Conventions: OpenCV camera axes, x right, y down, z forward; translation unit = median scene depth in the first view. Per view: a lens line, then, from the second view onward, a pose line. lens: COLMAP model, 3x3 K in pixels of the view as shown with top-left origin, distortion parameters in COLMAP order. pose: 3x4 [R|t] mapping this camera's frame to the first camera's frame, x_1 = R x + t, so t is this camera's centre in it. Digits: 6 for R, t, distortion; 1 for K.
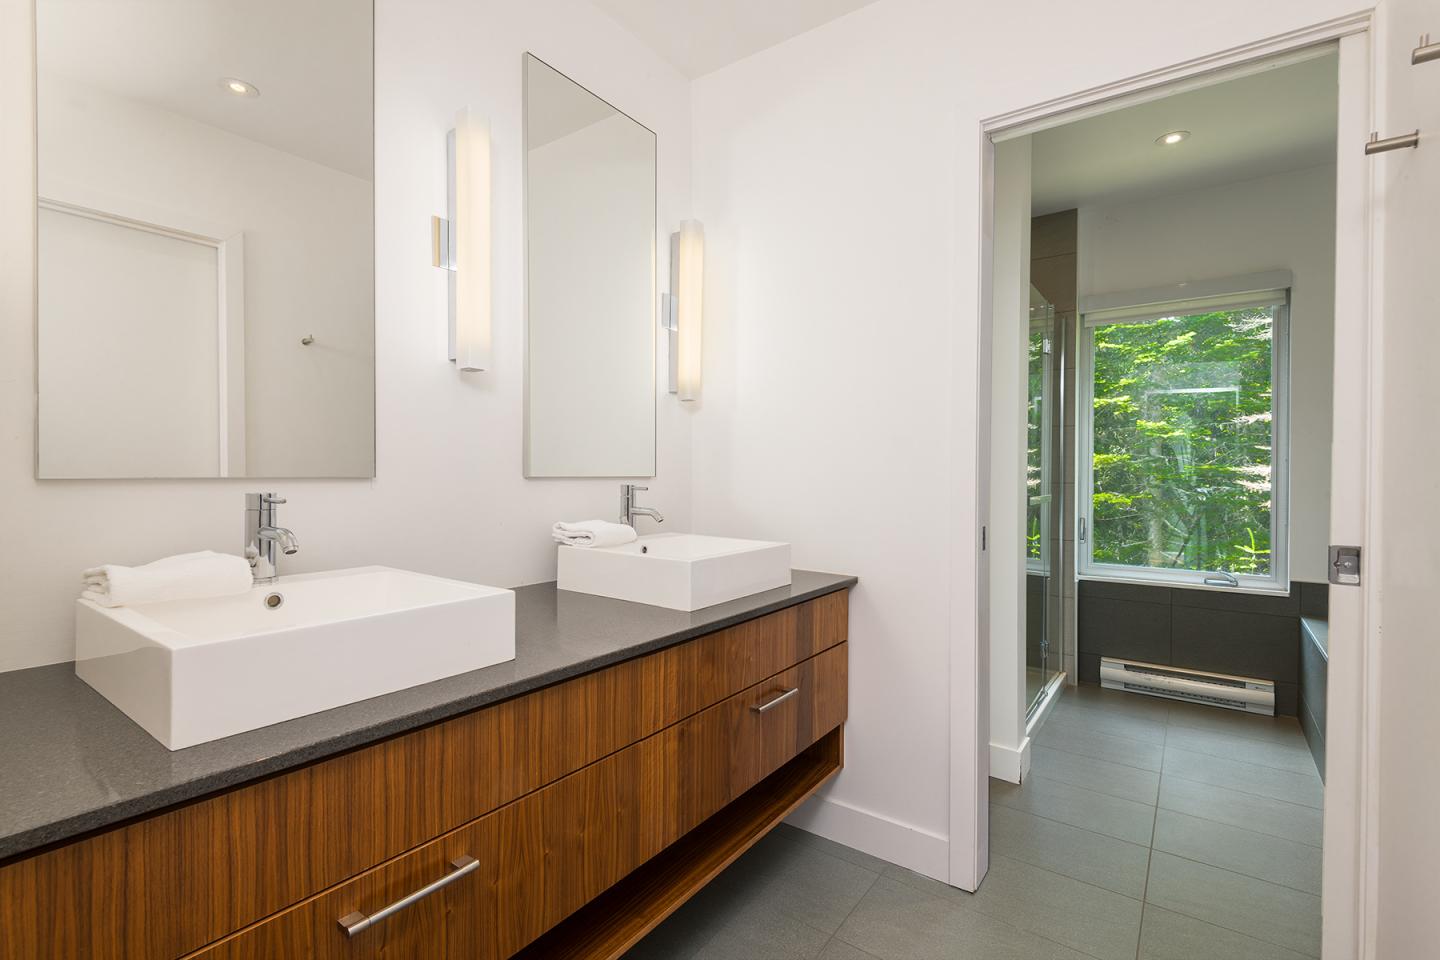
lens RADIAL K [[653.2, 0, 720.2], [0, 653.2, 475.8], [0, 0, 1]] dist [0.008101, -0.002206]
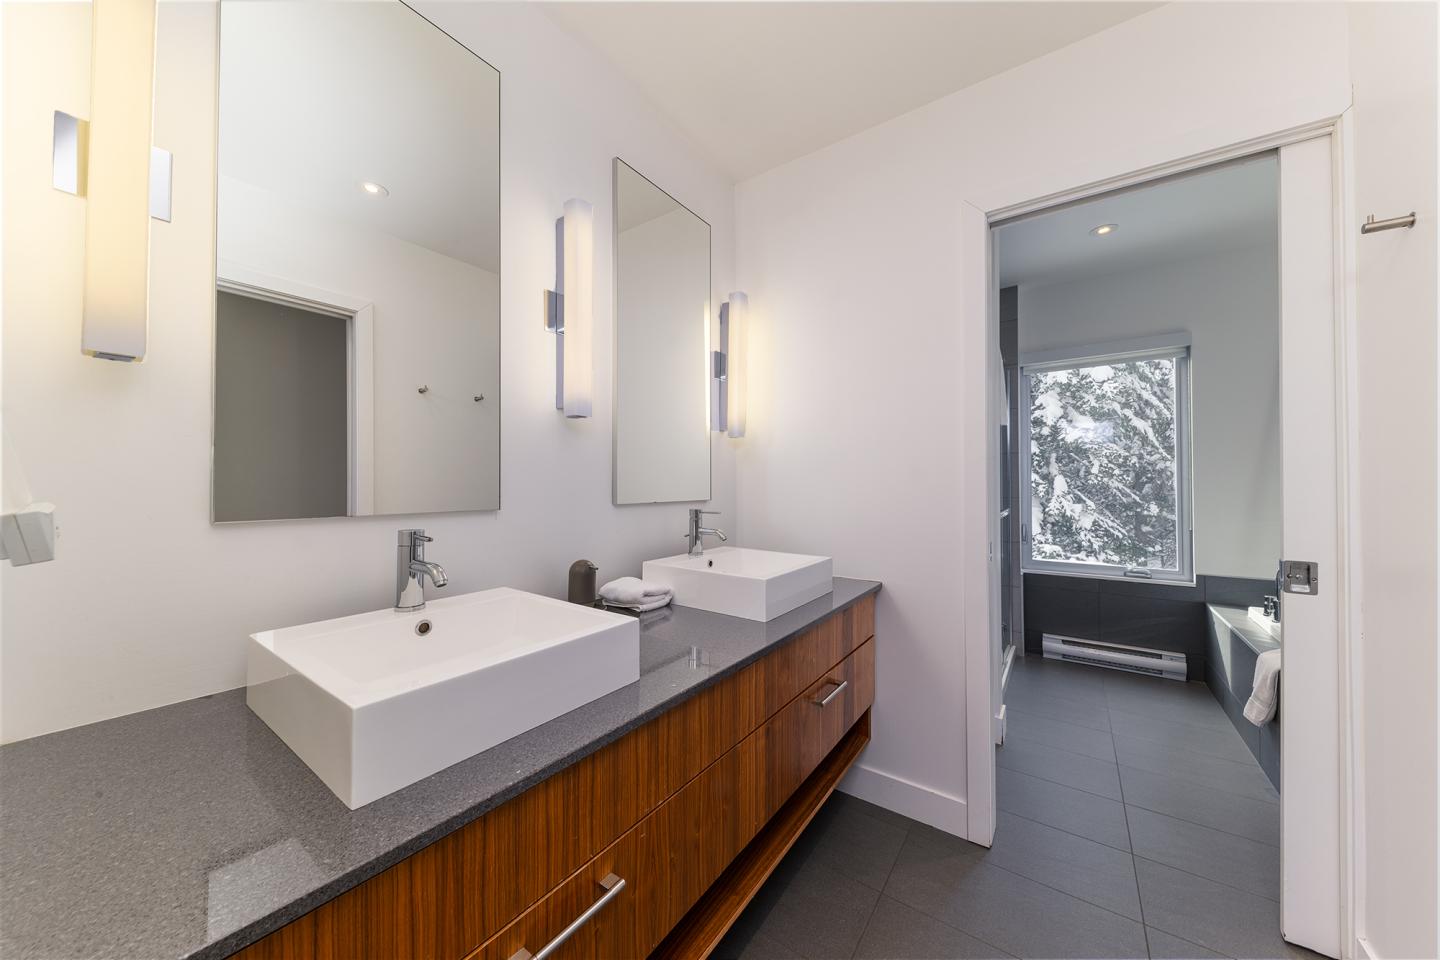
lens RADIAL K [[490.4, 0, 719.6], [0, 490.4, 477.4], [0, 0, 1]] dist [-0.000387, -0.000109]
pose [[0.999946, -0.006206, 0.008392, -0.133428], [0.006355, 0.999820, -0.017876, -0.036347], [-0.008280, 0.017928, 0.999805, 0.112961]]
